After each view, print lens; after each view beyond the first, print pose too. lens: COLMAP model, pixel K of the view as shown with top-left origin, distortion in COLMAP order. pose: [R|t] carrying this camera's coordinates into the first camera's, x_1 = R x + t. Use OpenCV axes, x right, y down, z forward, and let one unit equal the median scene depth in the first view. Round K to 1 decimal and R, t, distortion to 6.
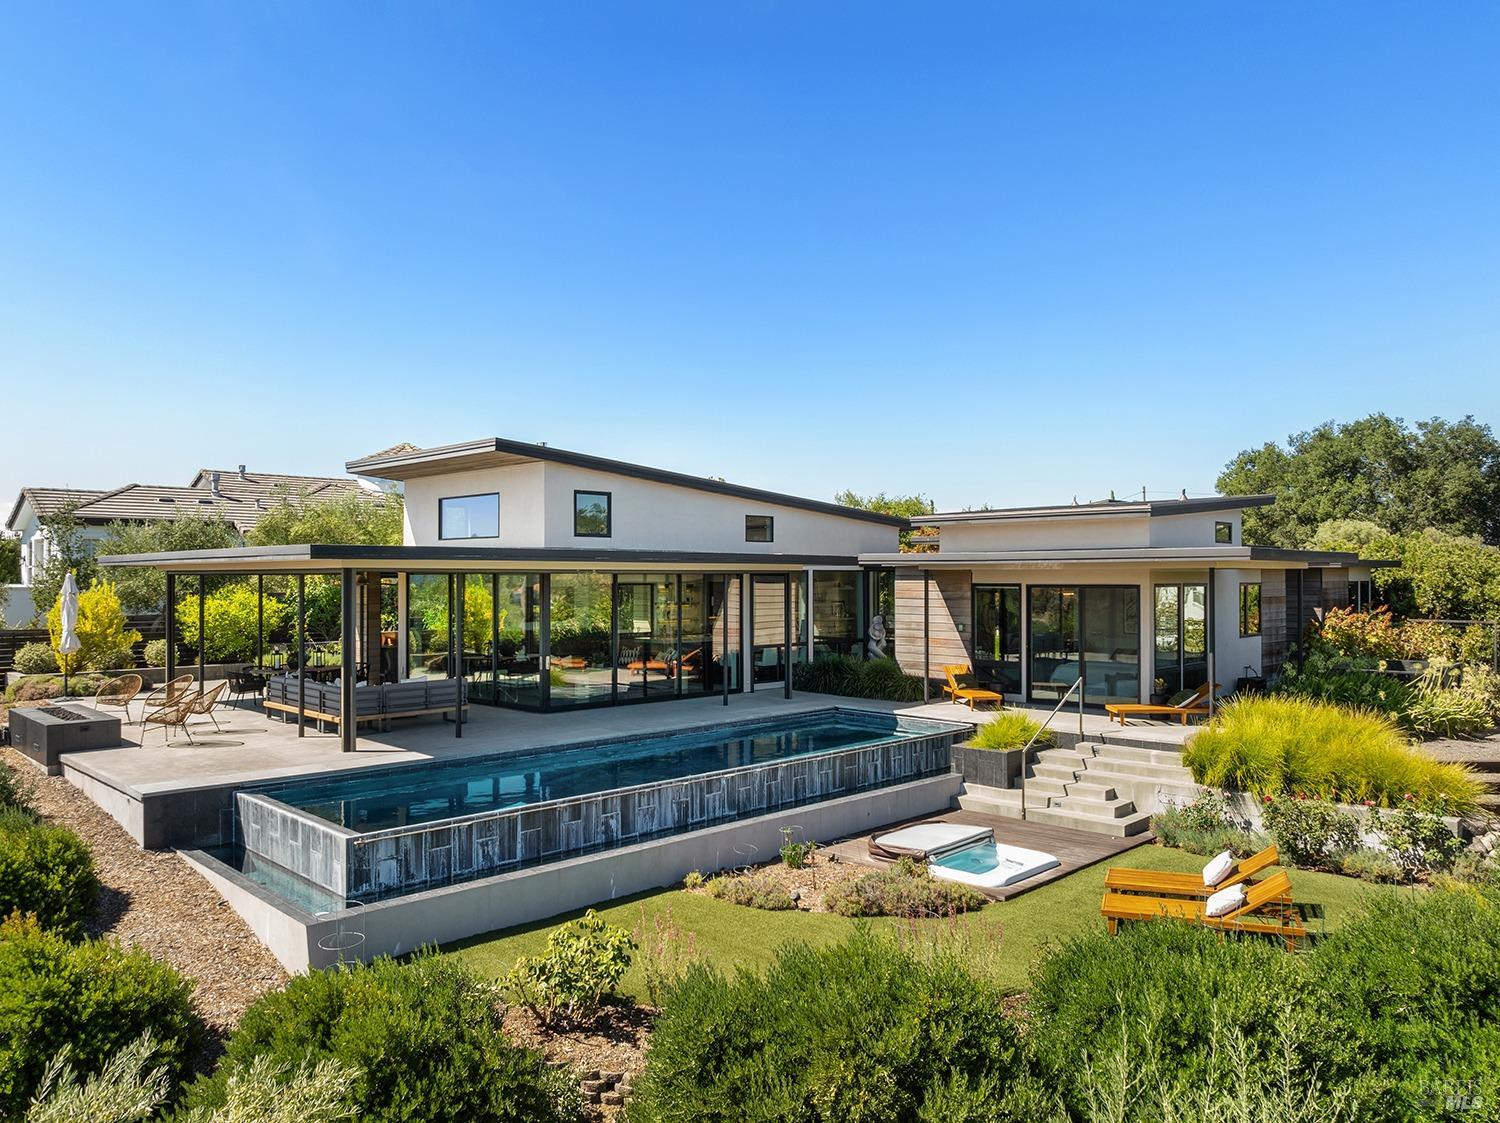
lens RADIAL K [[1095.0, 0, 751.2], [0, 1095.0, 566.3], [0, 0, 1]] dist [-0.059190, 0.013503]
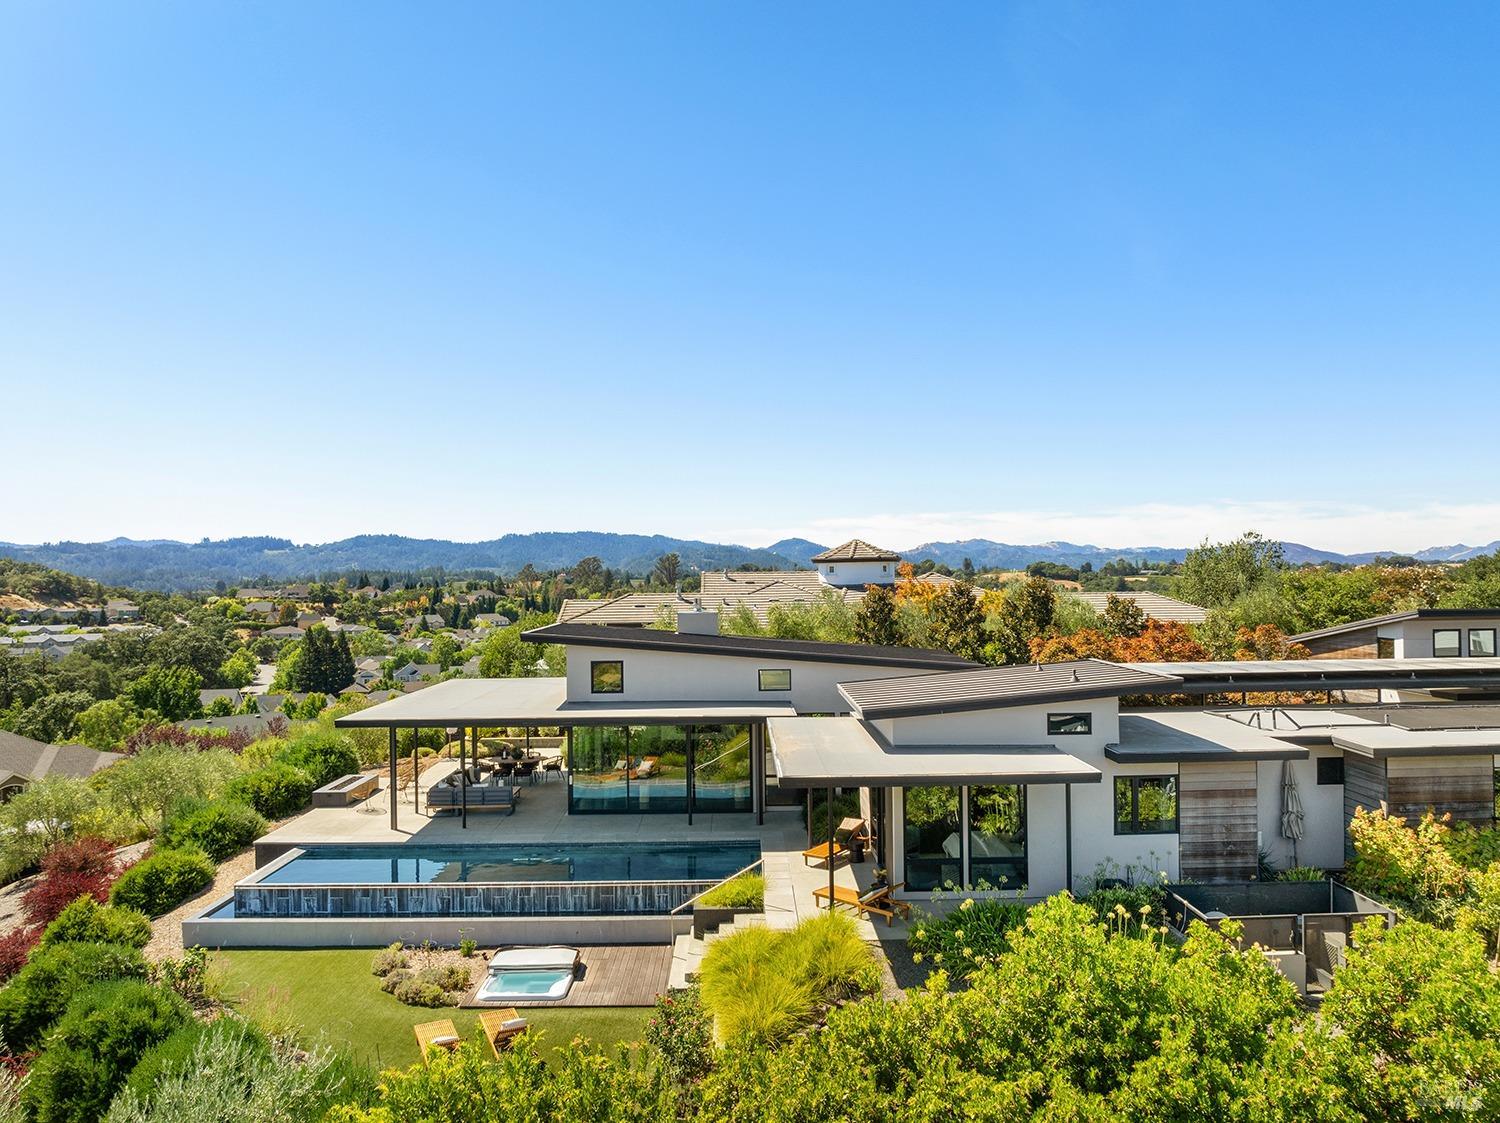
lens RADIAL K [[1095.0, 0, 752.4], [0, 1095.0, 560.6], [0, 0, 1]] dist [-0.059190, 0.013503]
pose [[0.718819, -0.005485, -0.695176, 1.408079], [0.012326, 0.999912, 0.004856, -0.292704], [0.695088, -0.012059, 0.718823, 0.164986]]
